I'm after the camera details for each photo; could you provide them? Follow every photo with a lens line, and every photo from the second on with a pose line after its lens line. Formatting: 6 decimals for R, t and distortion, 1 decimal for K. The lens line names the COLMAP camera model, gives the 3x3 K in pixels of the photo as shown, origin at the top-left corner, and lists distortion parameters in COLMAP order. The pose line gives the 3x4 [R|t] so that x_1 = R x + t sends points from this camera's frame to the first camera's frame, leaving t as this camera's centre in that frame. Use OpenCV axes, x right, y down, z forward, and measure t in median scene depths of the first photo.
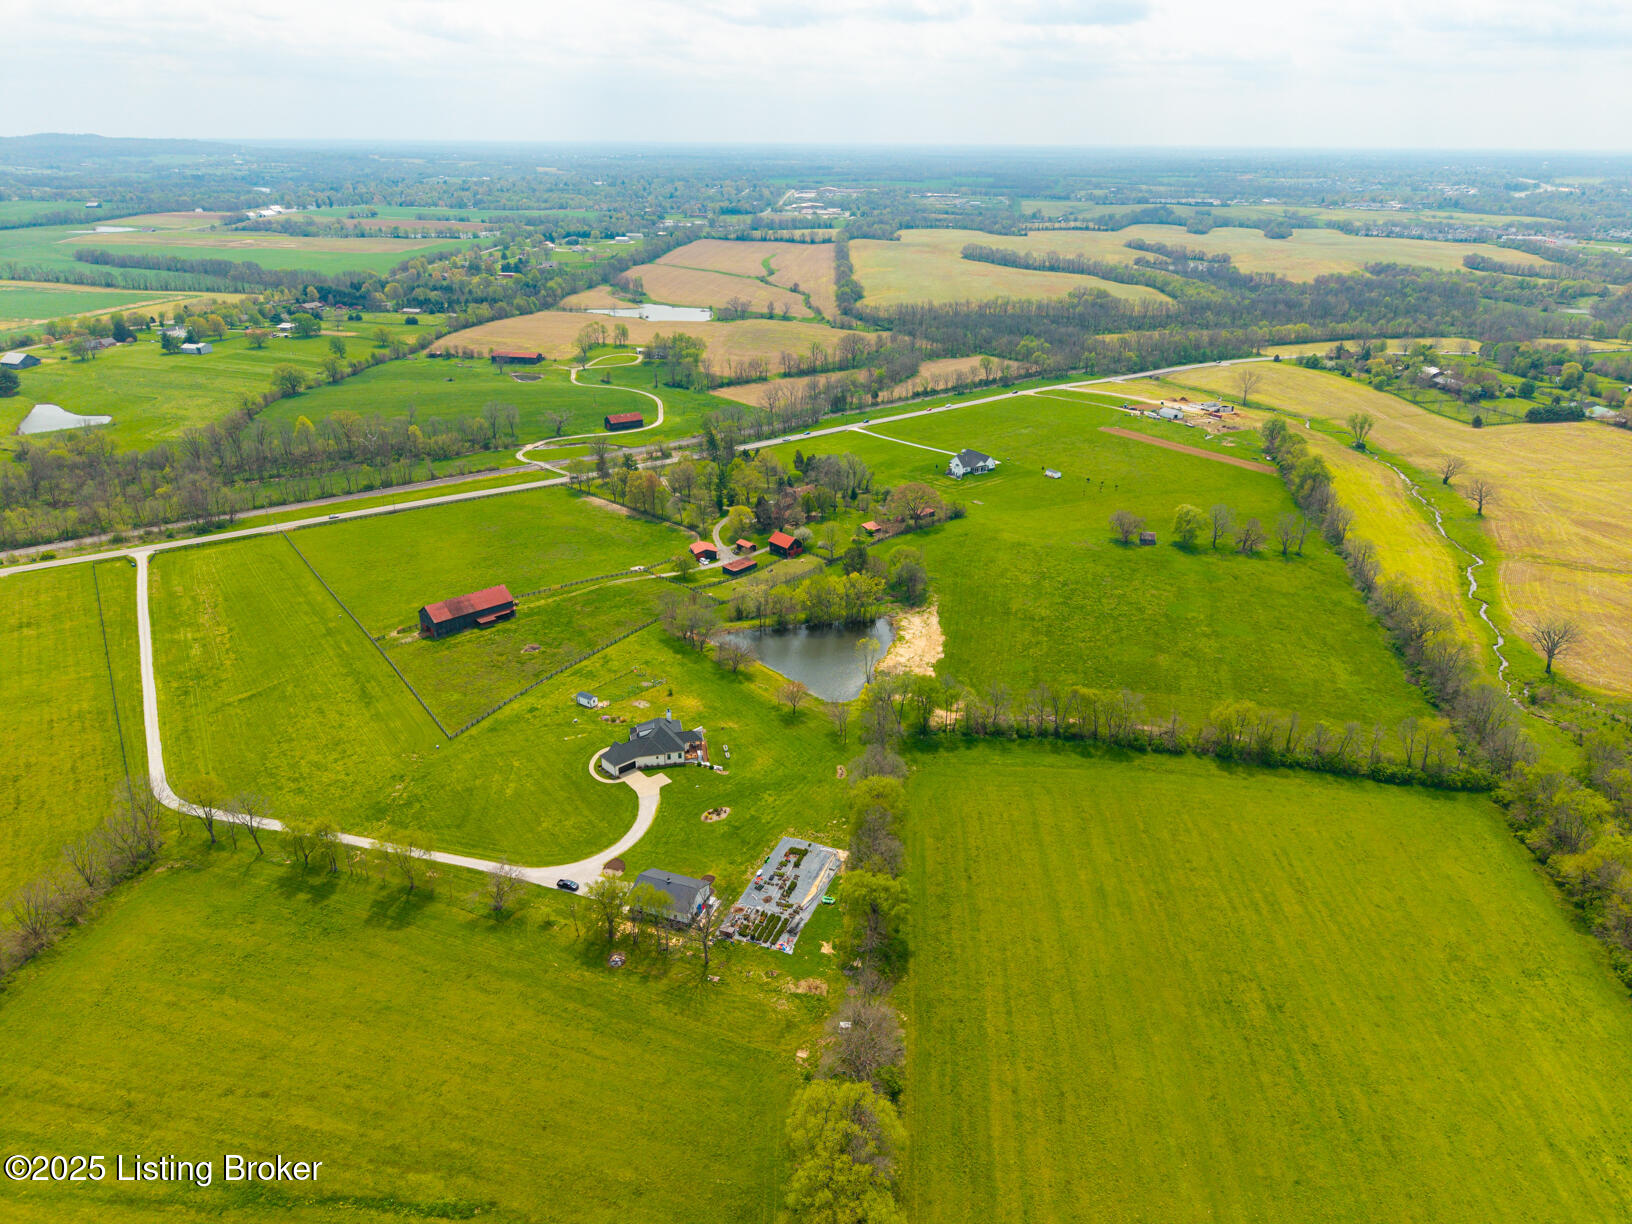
lens RADIAL K [[1094.9, 0, 826.3], [0, 1094.9, 613.3], [0, 0, 1]] dist [0.025320, -0.025997]
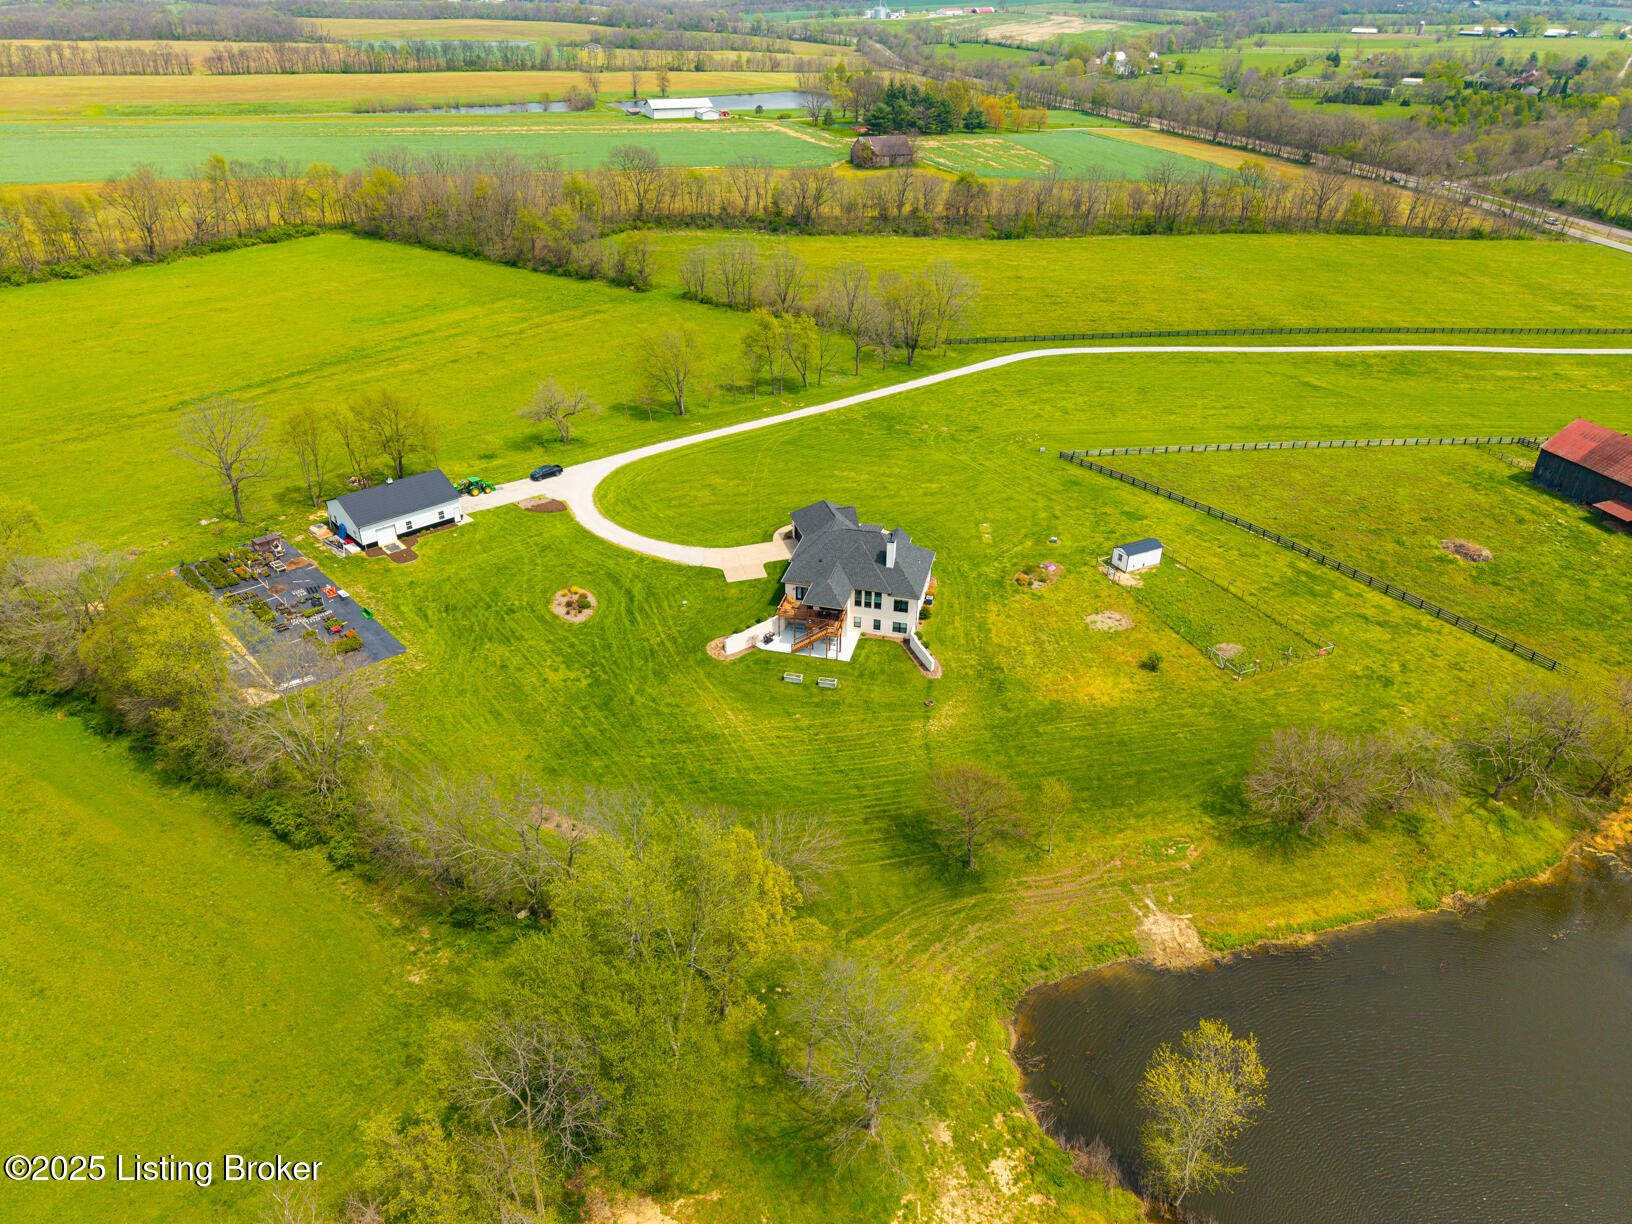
lens RADIAL K [[1094.9, 0, 816.4], [0, 1094.9, 601.1], [0, 0, 1]] dist [0.025320, -0.025997]
pose [[-0.443848, 0.437621, -0.781976, 0.124376], [-0.367791, 0.706789, 0.604301, -0.082119], [0.817147, 0.555822, -0.152754, 0.613994]]
